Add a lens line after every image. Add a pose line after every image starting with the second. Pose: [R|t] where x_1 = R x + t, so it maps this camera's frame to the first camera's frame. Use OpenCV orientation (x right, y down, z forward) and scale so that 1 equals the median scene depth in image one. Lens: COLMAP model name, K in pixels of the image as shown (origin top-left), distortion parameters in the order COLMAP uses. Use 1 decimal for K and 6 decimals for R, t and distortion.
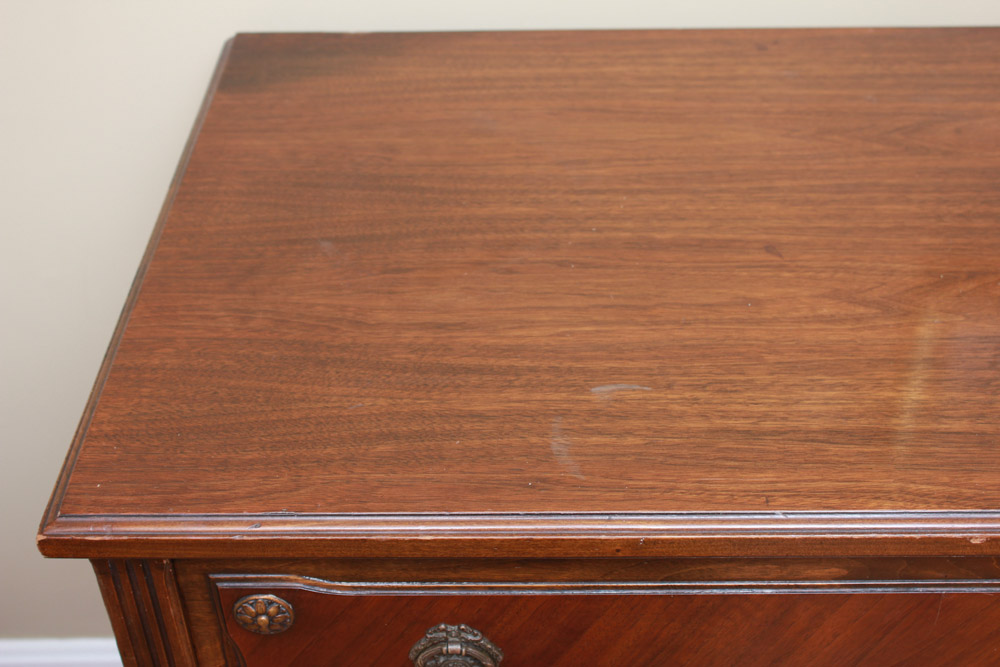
lens RADIAL K [[1392.9, 0, 505.7], [0, 1392.9, 331.6], [0, 0, 1]] dist [-0.046998, 0.000000]
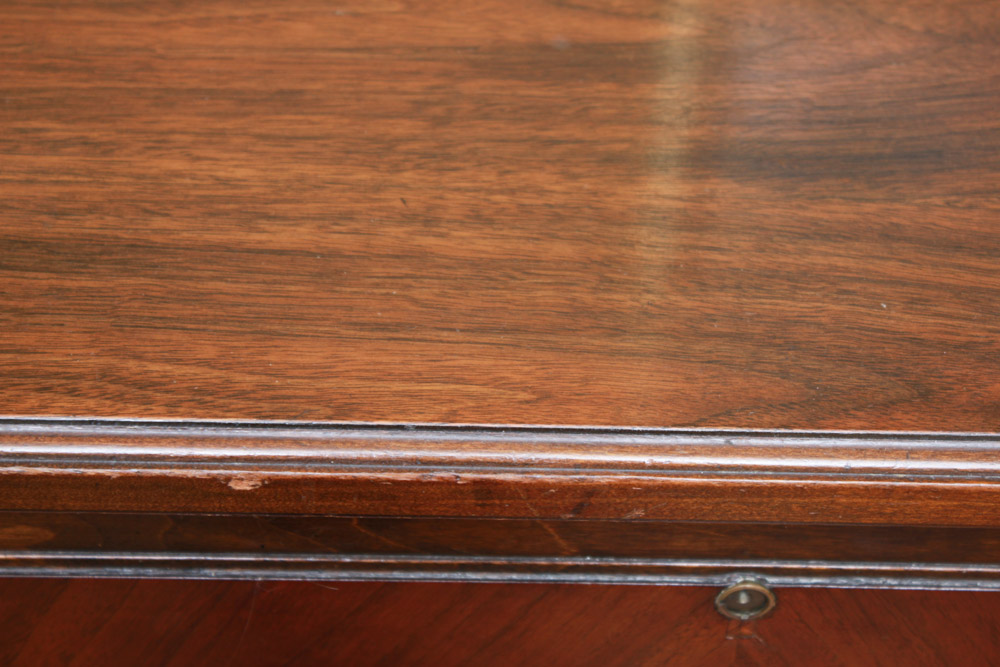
lens RADIAL K [[2372.8, 0, 508.8], [0, 2372.8, 333.0], [0, 0, 1]] dist [0.097691, 0.000000]
pose [[0.999246, 0.020027, 0.033268, 0.377021], [-0.024398, 0.990317, 0.136661, -0.012388], [-0.030209, -0.137370, 0.990059, 0.188296]]
